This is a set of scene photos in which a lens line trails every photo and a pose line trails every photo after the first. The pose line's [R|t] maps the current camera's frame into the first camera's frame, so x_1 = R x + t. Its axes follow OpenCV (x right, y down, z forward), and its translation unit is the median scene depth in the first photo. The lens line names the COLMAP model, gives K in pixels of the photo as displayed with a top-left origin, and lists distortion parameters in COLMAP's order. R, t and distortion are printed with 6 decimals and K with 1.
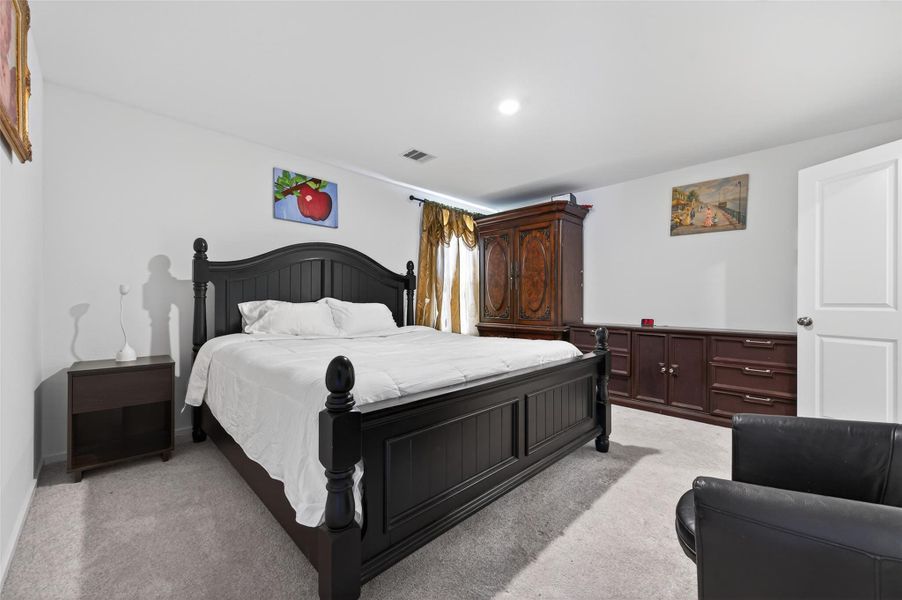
lens RADIAL K [[351.5, 0, 451.2], [0, 351.5, 303.4], [0, 0, 1]] dist [0.002886, -0.000147]
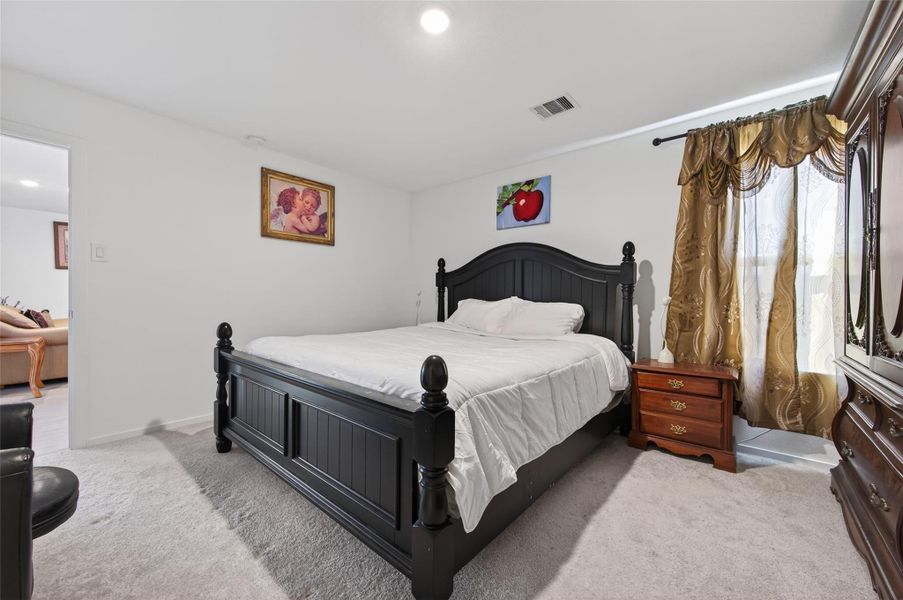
lens RADIAL K [[351.9, 0, 451.7], [0, 351.9, 303.4], [0, 0, 1]] dist [0.002886, -0.000147]
pose [[0.076643, 0.011700, -0.996990, 0.625117], [-0.016436, 0.999810, 0.010470, -0.004344], [0.996923, 0.015584, 0.076821, 0.707294]]
